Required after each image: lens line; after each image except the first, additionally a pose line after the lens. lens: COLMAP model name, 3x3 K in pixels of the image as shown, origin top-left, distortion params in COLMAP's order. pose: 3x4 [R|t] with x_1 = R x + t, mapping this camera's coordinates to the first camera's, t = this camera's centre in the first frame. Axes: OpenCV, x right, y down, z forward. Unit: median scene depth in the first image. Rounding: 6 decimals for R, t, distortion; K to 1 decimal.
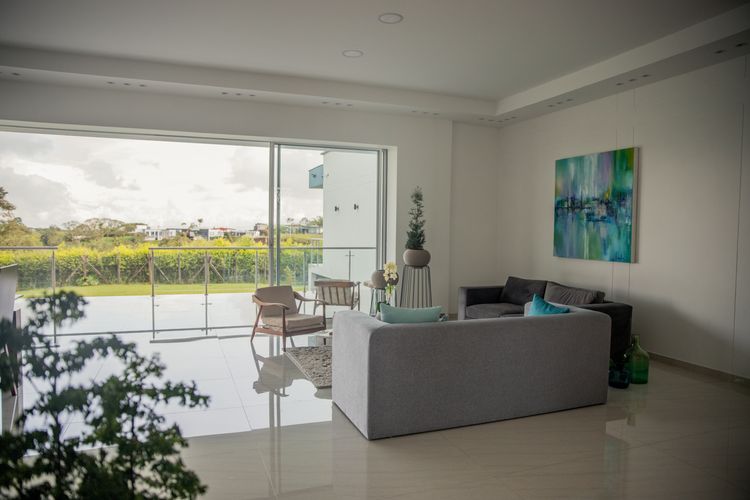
lens RADIAL K [[501.5, 0, 372.5], [0, 501.5, 248.1], [0, 0, 1]] dist [-0.011158, -0.000280]
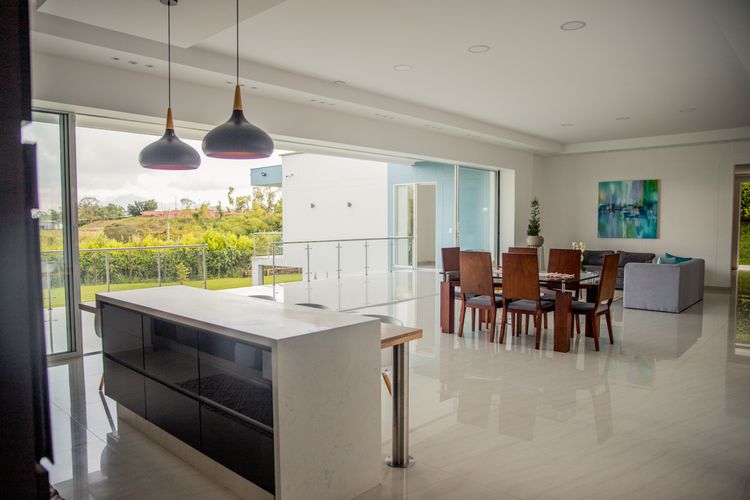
lens RADIAL K [[501.5, 0, 376.3], [0, 501.5, 254.8], [0, 0, 1]] dist [-0.011158, -0.000280]
pose [[0.871165, -0.049396, 0.488500, -1.267759], [0.034587, 0.998629, 0.039299, -0.020011], [-0.489771, -0.017340, 0.871679, -0.153614]]
